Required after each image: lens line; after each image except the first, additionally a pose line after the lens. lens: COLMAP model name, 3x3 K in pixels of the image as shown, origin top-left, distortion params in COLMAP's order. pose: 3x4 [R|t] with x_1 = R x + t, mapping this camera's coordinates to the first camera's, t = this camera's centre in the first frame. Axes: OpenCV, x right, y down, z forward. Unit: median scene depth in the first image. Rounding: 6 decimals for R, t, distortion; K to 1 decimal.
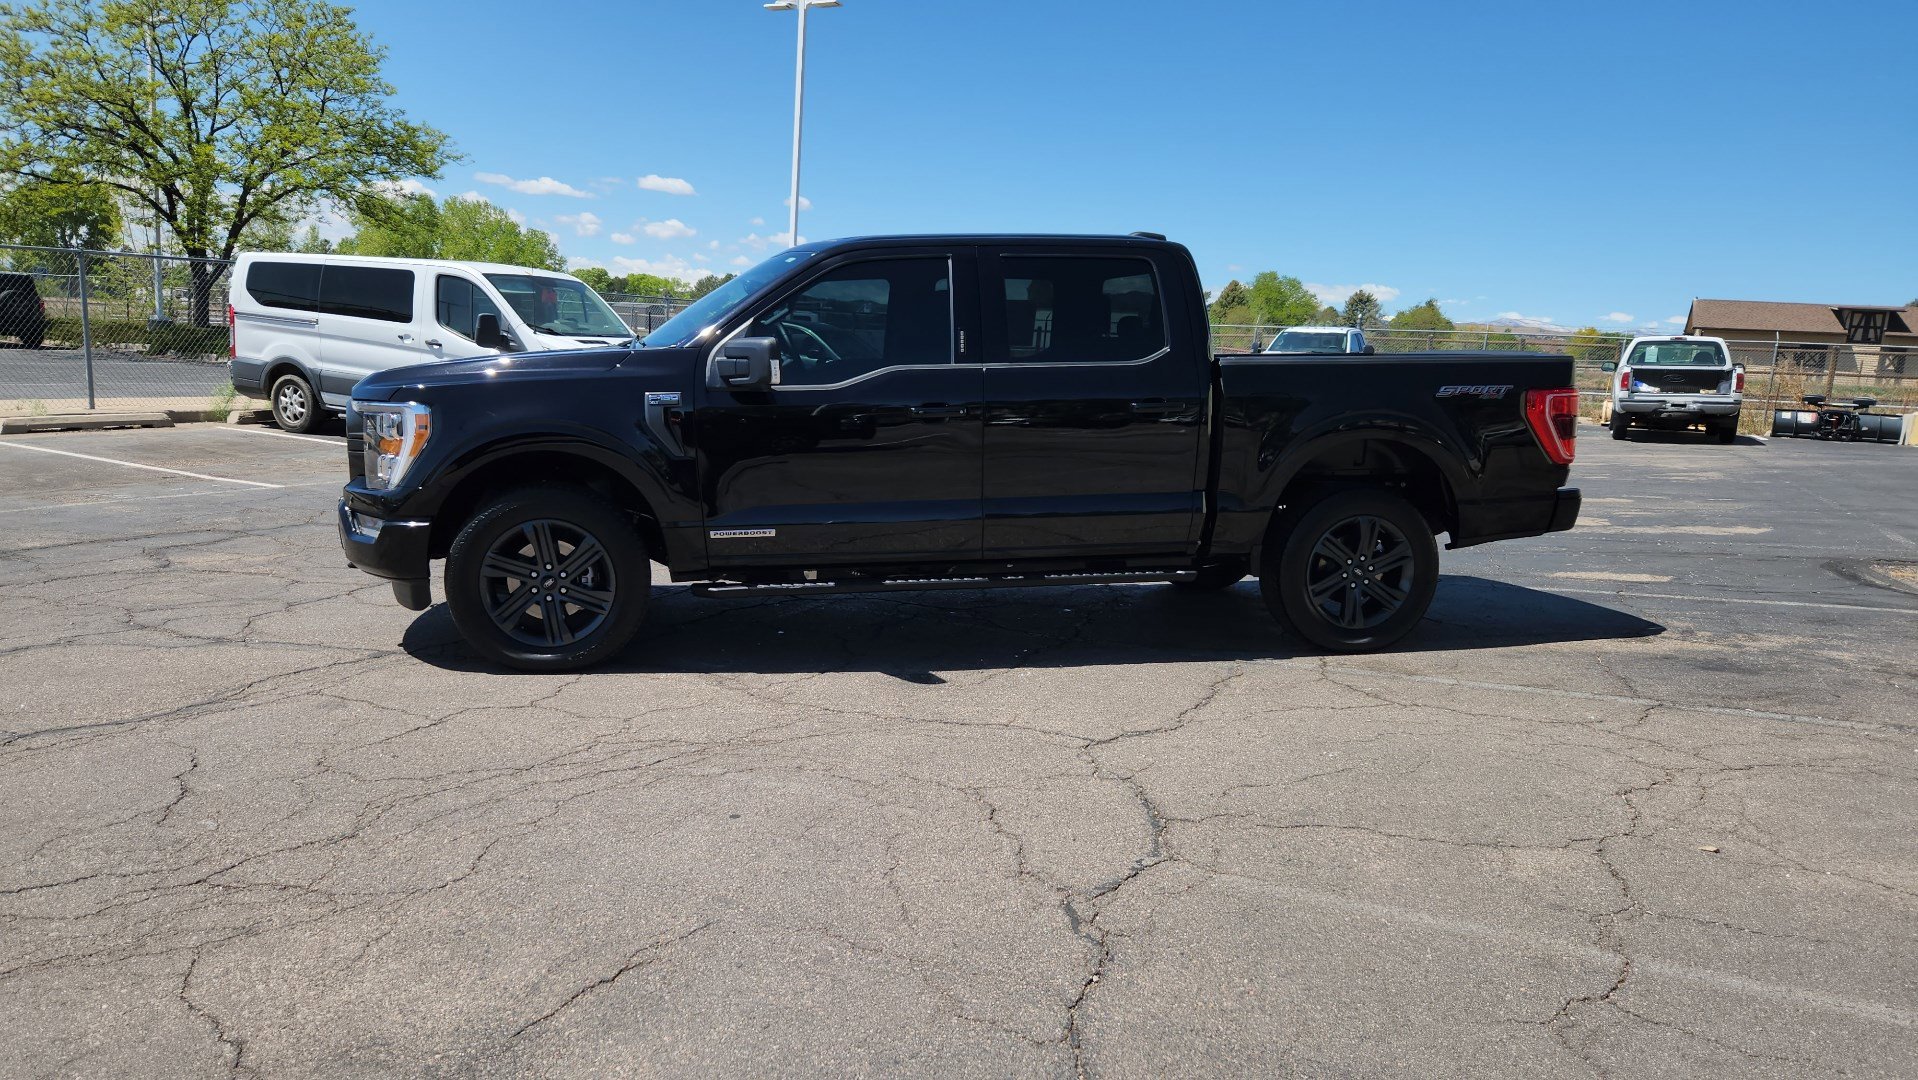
lens RADIAL K [[1296.7, 0, 923.2], [0, 1296.7, 538.9], [0, 0, 1]] dist [0.078655, -0.063206]
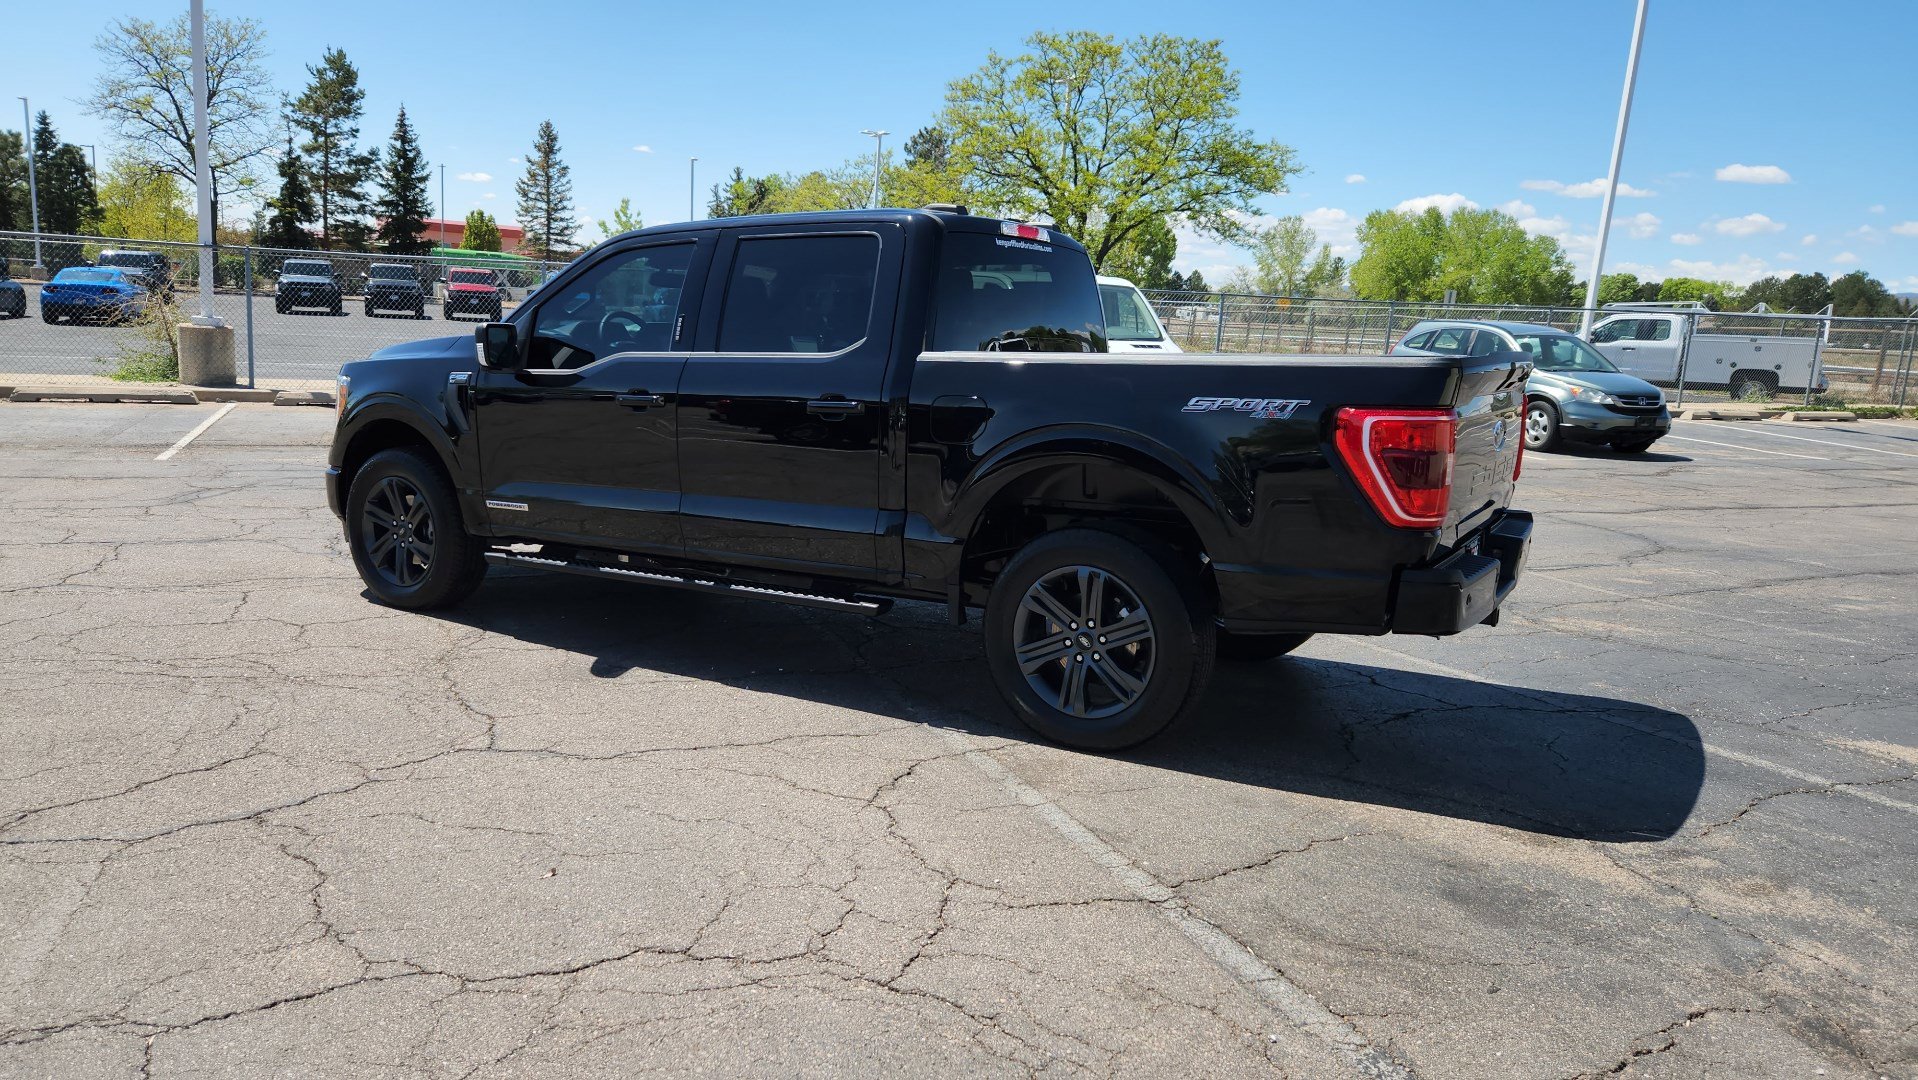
lens RADIAL K [[1288.1, 0, 932.1], [0, 1288.1, 528.7], [0, 0, 1]] dist [0.074628, -0.062032]
pose [[0.740602, 0.102966, -0.664008, 0.698155], [-0.113443, 0.993164, 0.027477, -0.045510], [0.662298, 0.054978, 0.747221, 0.360969]]
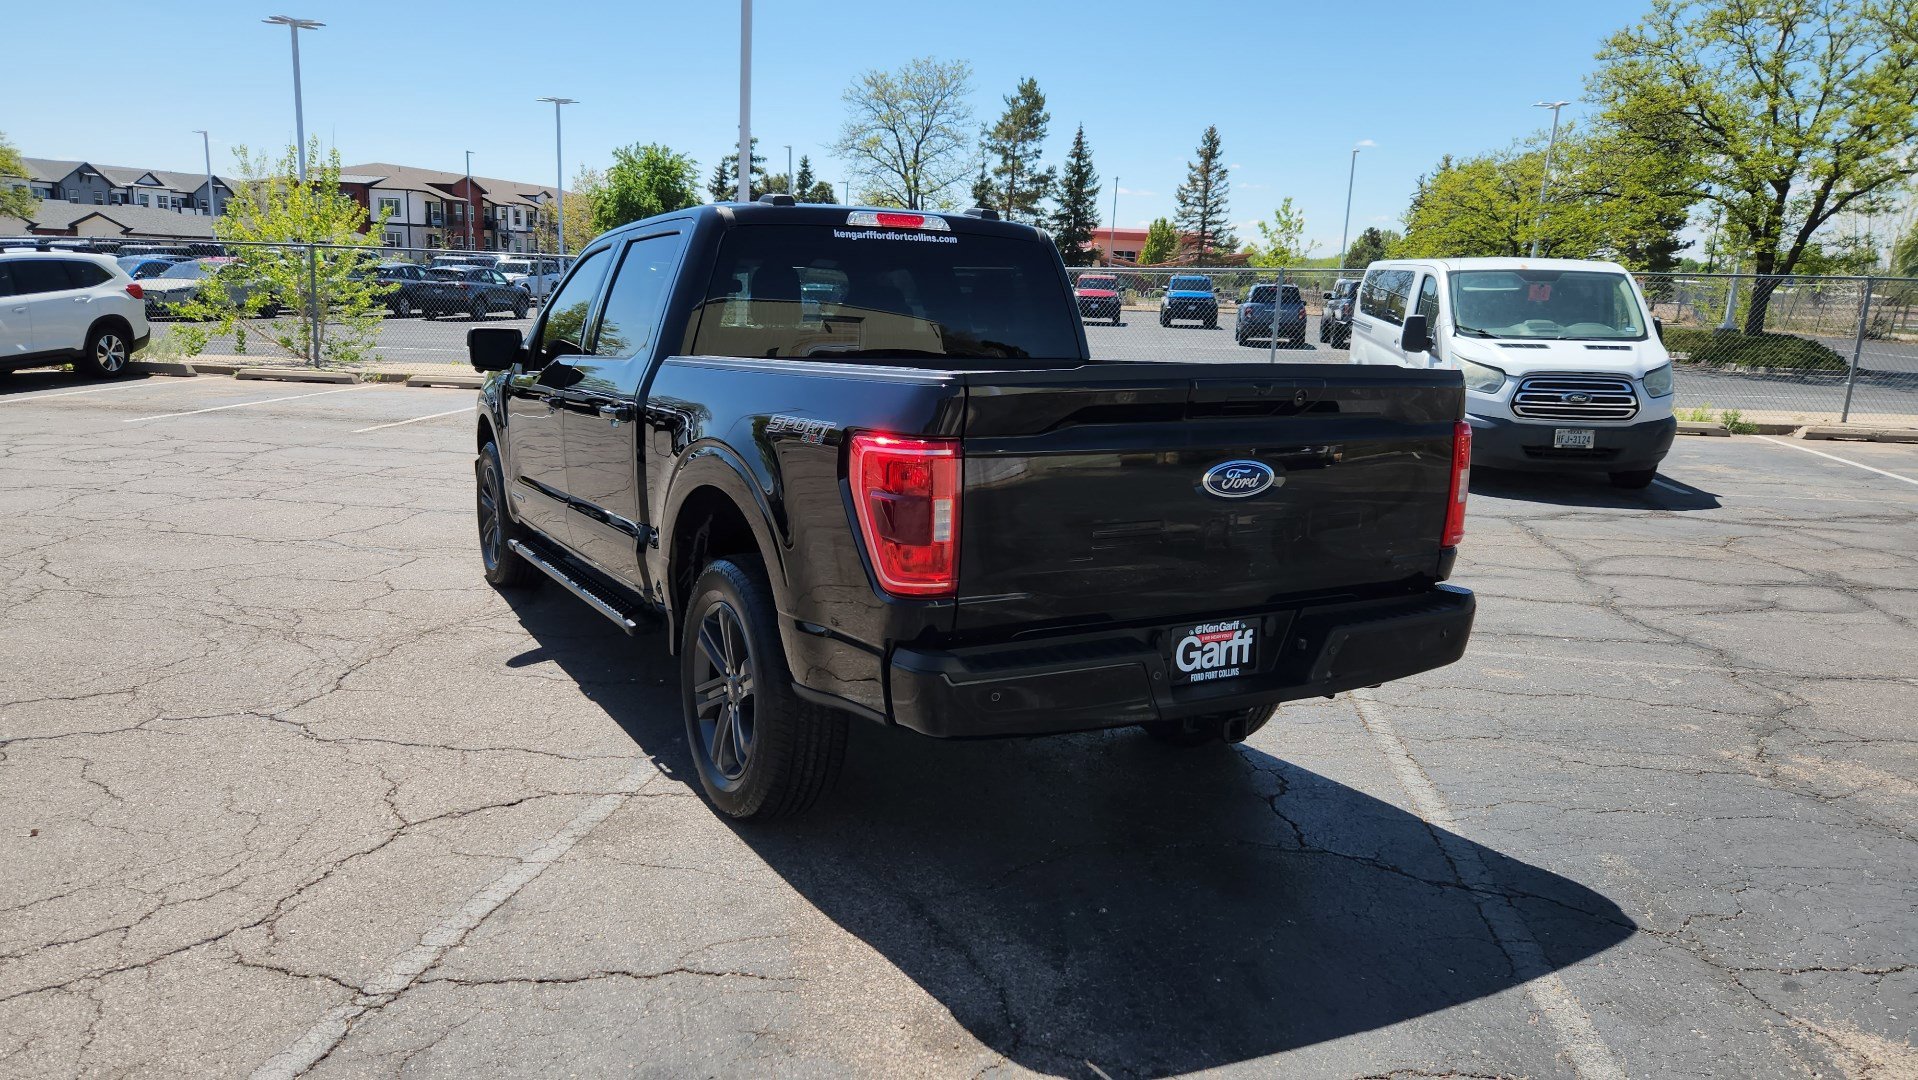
lens RADIAL K [[1288.7, 0, 946.1], [0, 1288.7, 532.0], [0, 0, 1]] dist [0.075771, -0.063192]
pose [[0.311172, 0.144514, -0.939302, 0.892440], [-0.155888, 0.982745, 0.099555, -0.123440], [0.937481, 0.115447, 0.328330, 0.819031]]
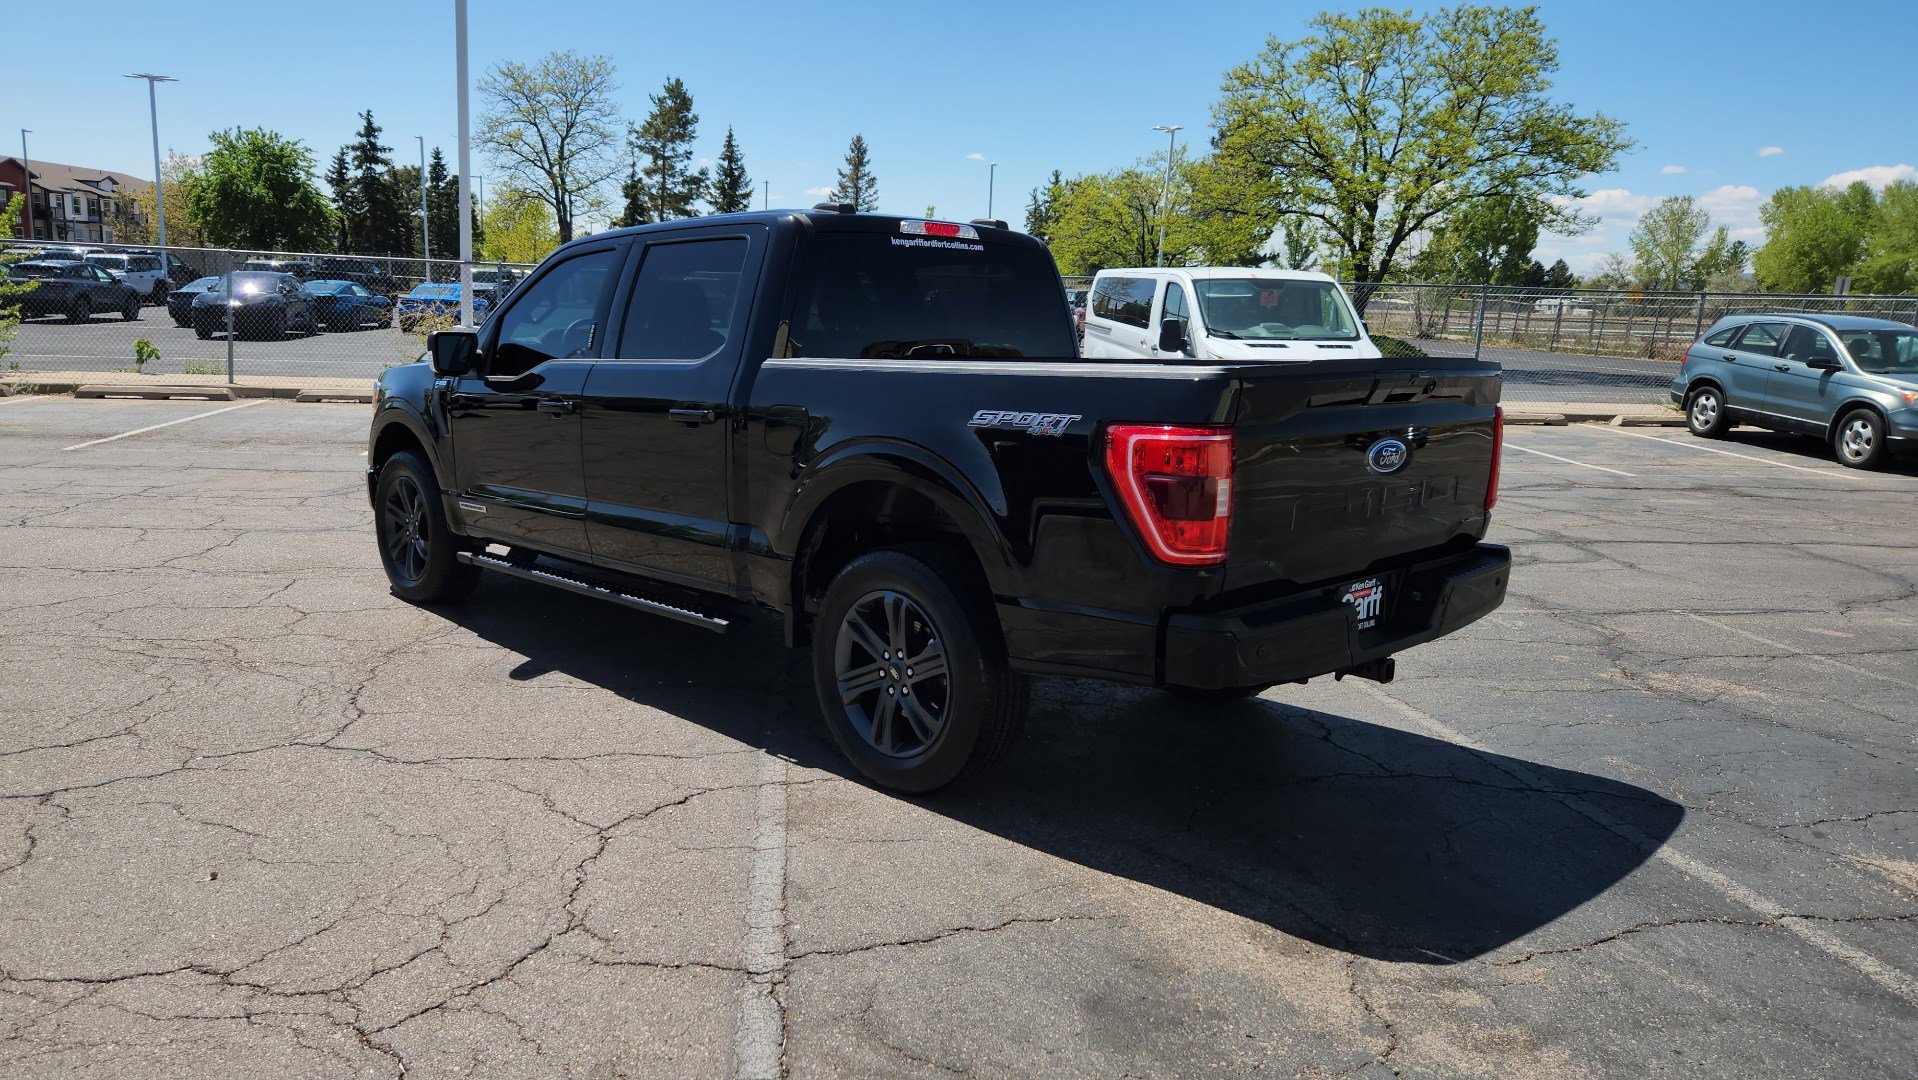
lens RADIAL K [[1287.5, 0, 919.0], [0, 1287.5, 523.5], [0, 0, 1]] dist [0.081419, -0.076420]
pose [[0.545370, 0.118803, -0.829733, 0.829908], [-0.133036, 0.989625, 0.054255, -0.084654], [0.827571, 0.080795, 0.555517, 0.584050]]
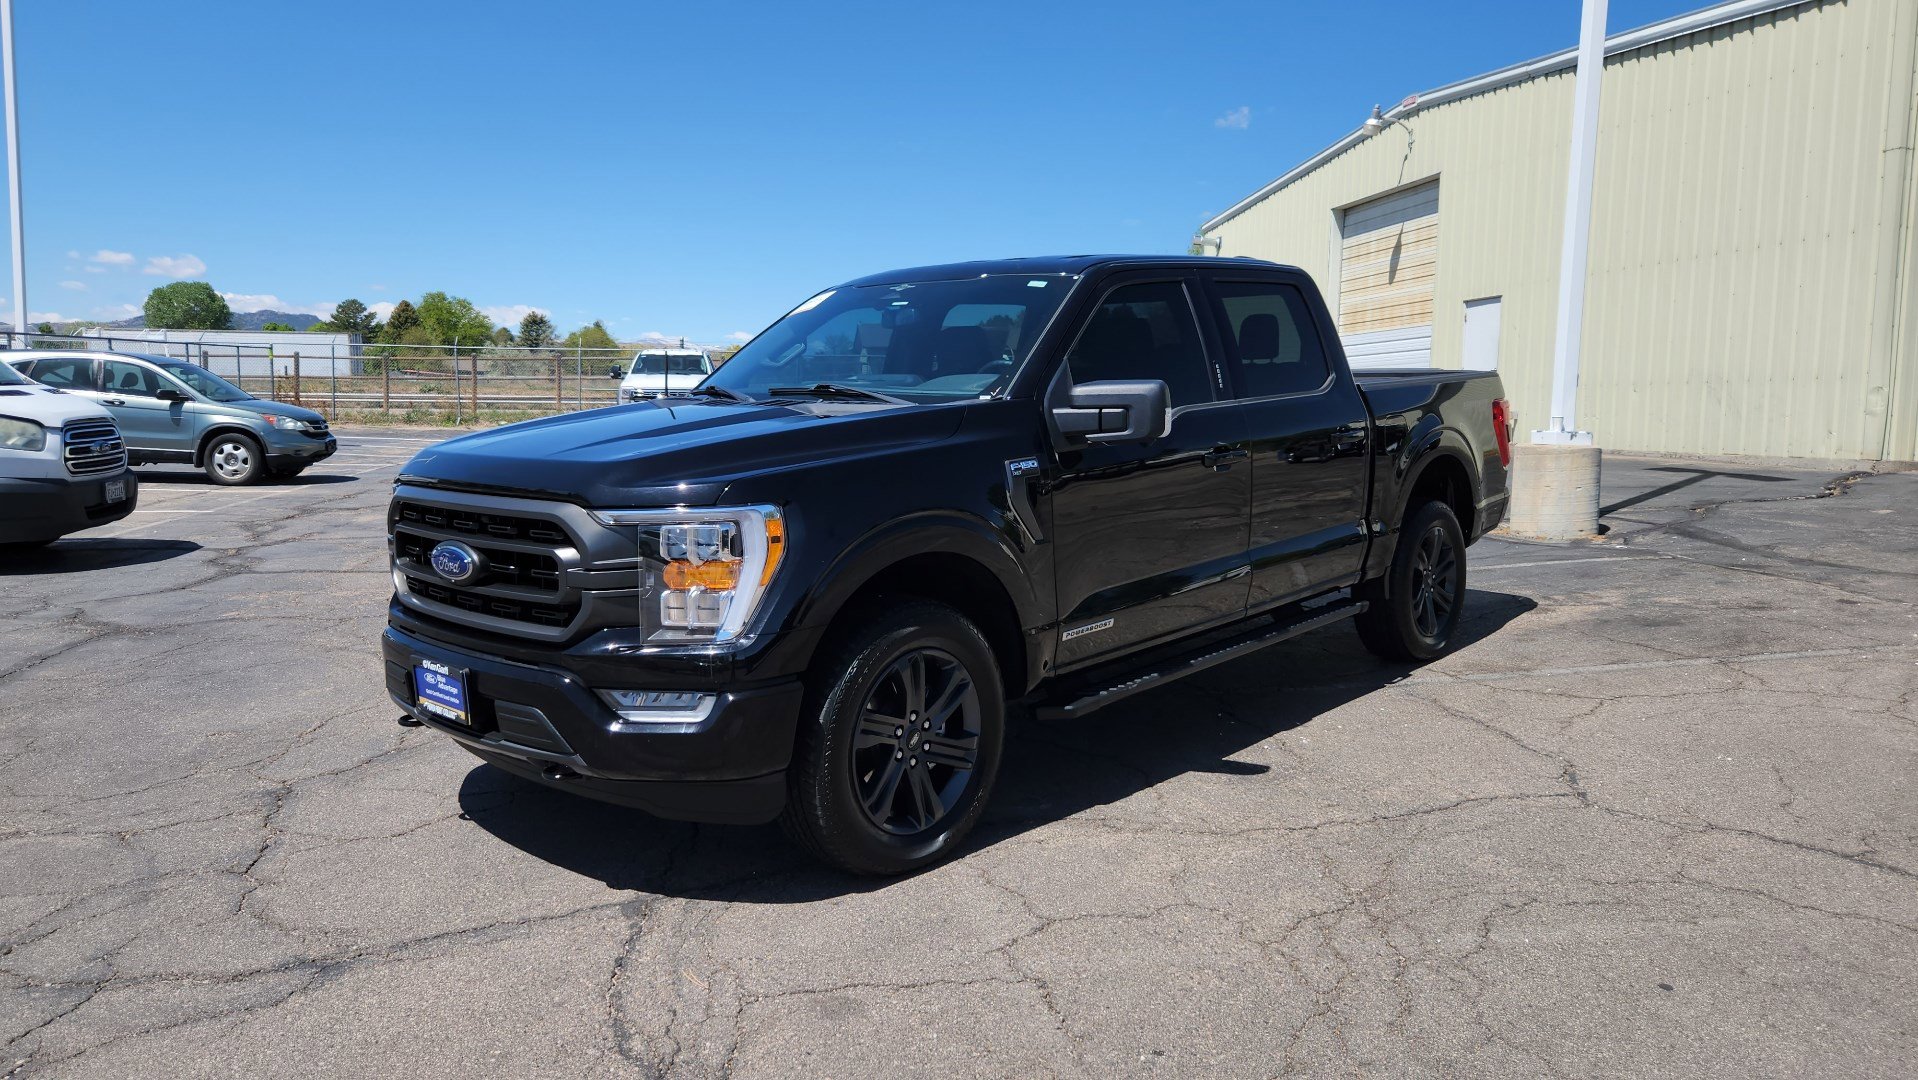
lens RADIAL K [[1288.8, 0, 921.3], [0, 1288.8, 505.8], [0, 0, 1]] dist [0.075372, -0.061429]
pose [[0.813113, -0.092427, 0.574722, -0.552796], [0.114830, 0.993382, -0.002704, -0.073373], [-0.570668, 0.068194, 0.818344, 0.345377]]
